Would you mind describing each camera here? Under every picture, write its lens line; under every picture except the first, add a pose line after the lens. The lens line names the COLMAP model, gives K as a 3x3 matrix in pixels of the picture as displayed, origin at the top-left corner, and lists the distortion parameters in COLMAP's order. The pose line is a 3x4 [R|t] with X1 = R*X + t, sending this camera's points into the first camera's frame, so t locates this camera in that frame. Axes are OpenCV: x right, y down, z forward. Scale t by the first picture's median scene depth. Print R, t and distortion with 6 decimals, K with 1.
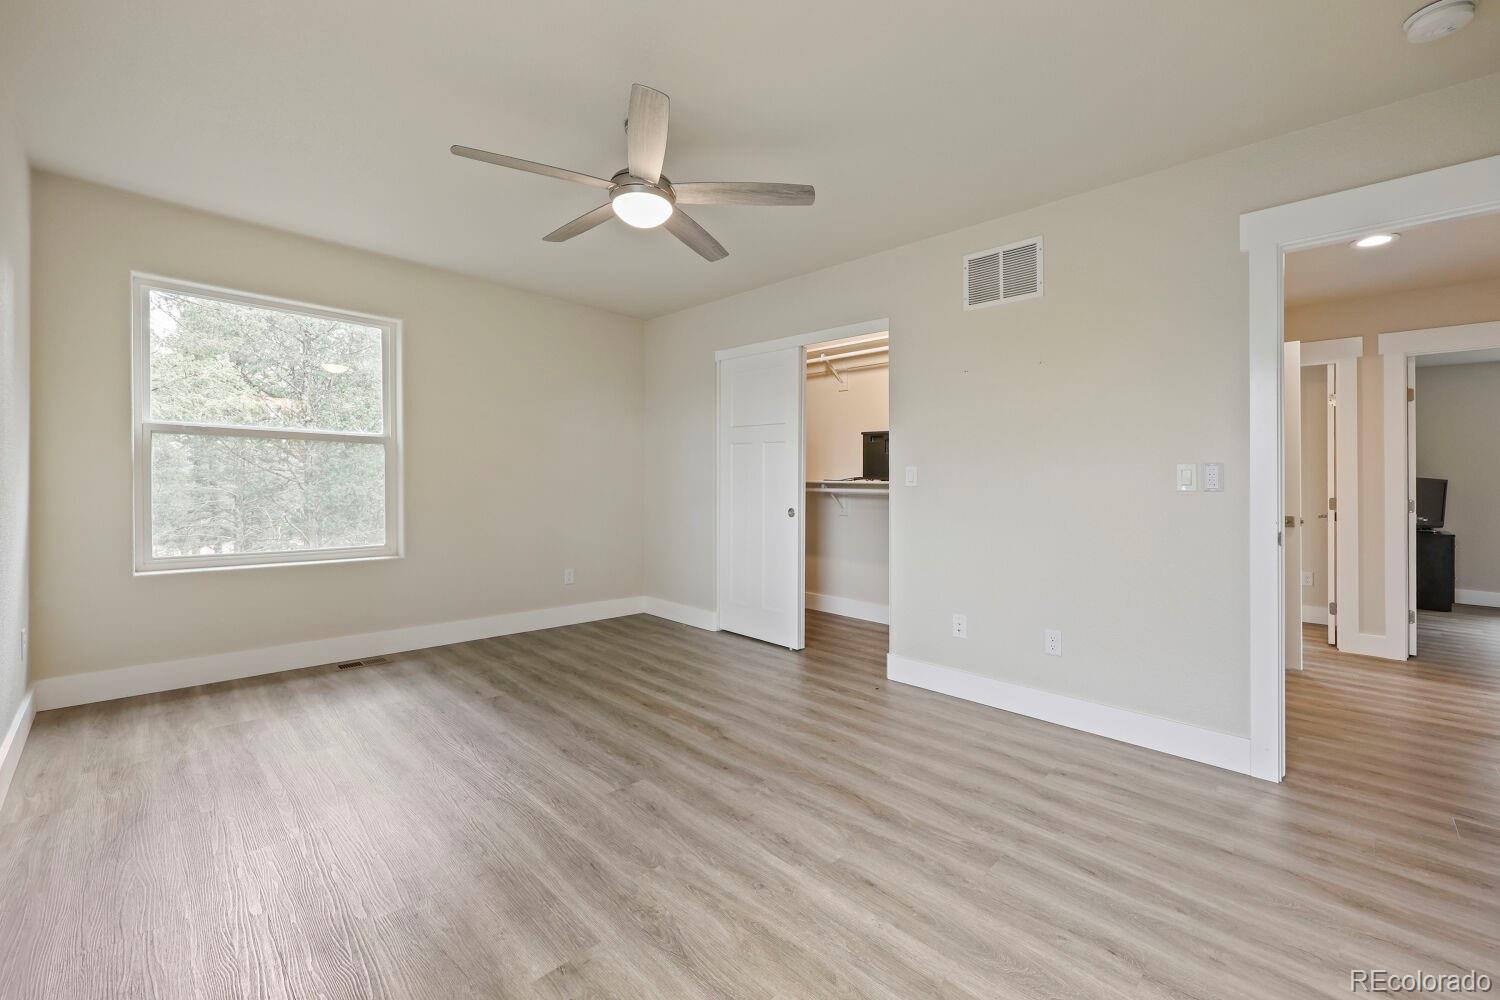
lens RADIAL K [[606.6, 0, 751.8], [0, 606.6, 485.2], [0, 0, 1]] dist [0.001232, -0.000157]
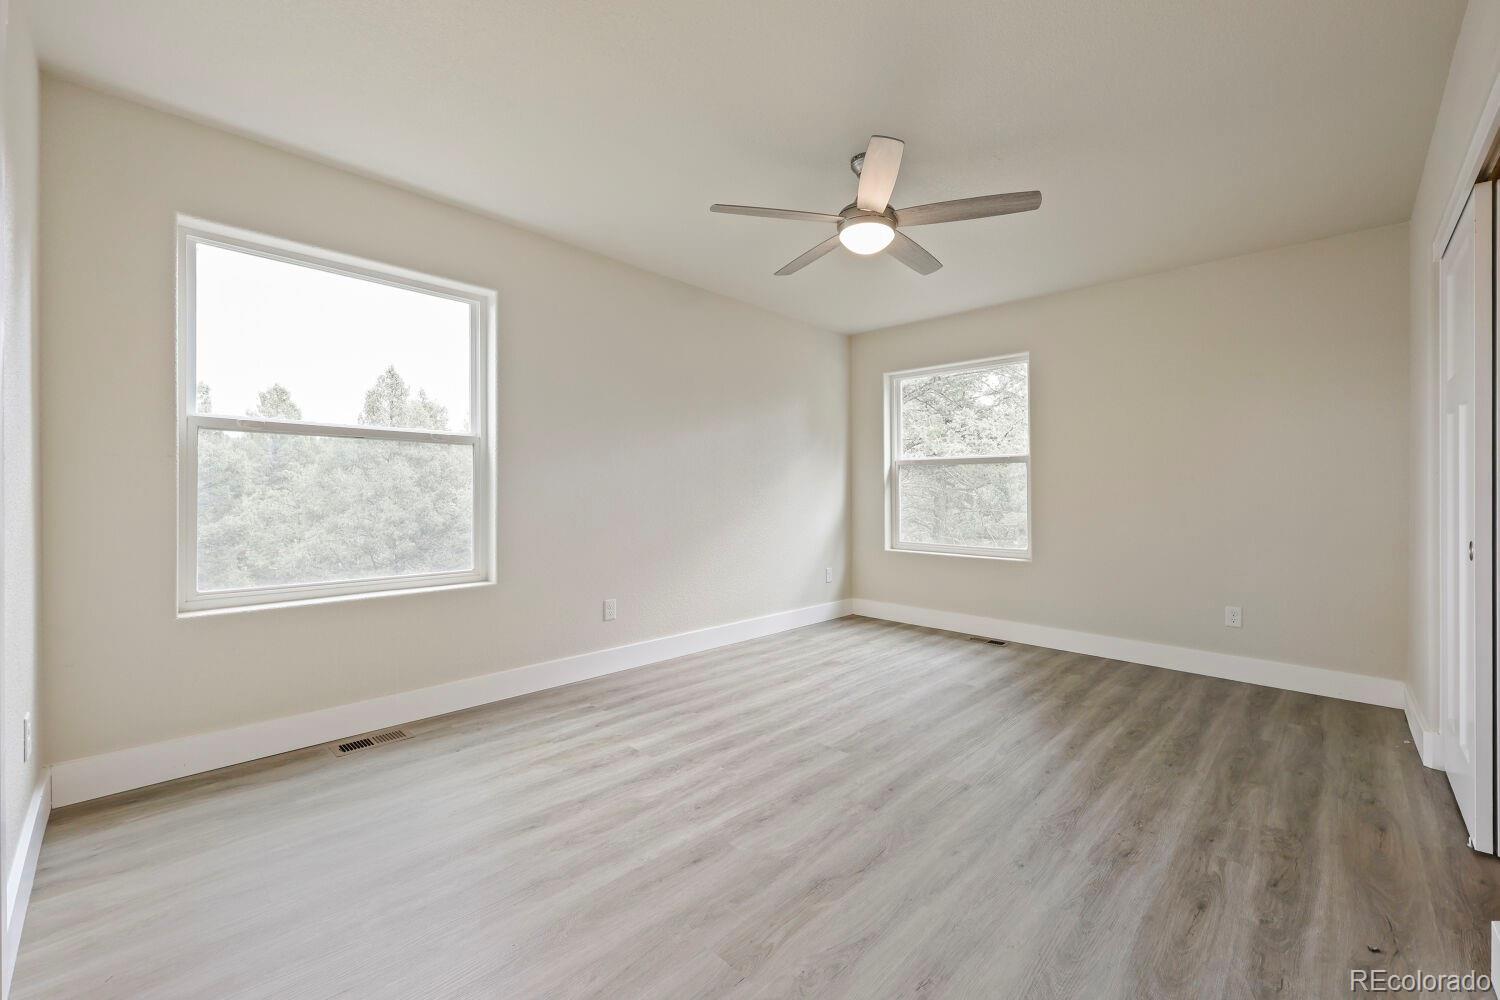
lens RADIAL K [[606.6, 0, 751.9], [0, 606.6, 503.3], [0, 0, 1]] dist [0.001232, -0.000157]
pose [[0.015290, -0.000704, -0.999883, 0.893310], [-0.004914, 0.999988, -0.000779, 0.025706], [0.999871, 0.004926, 0.015287, 0.769430]]
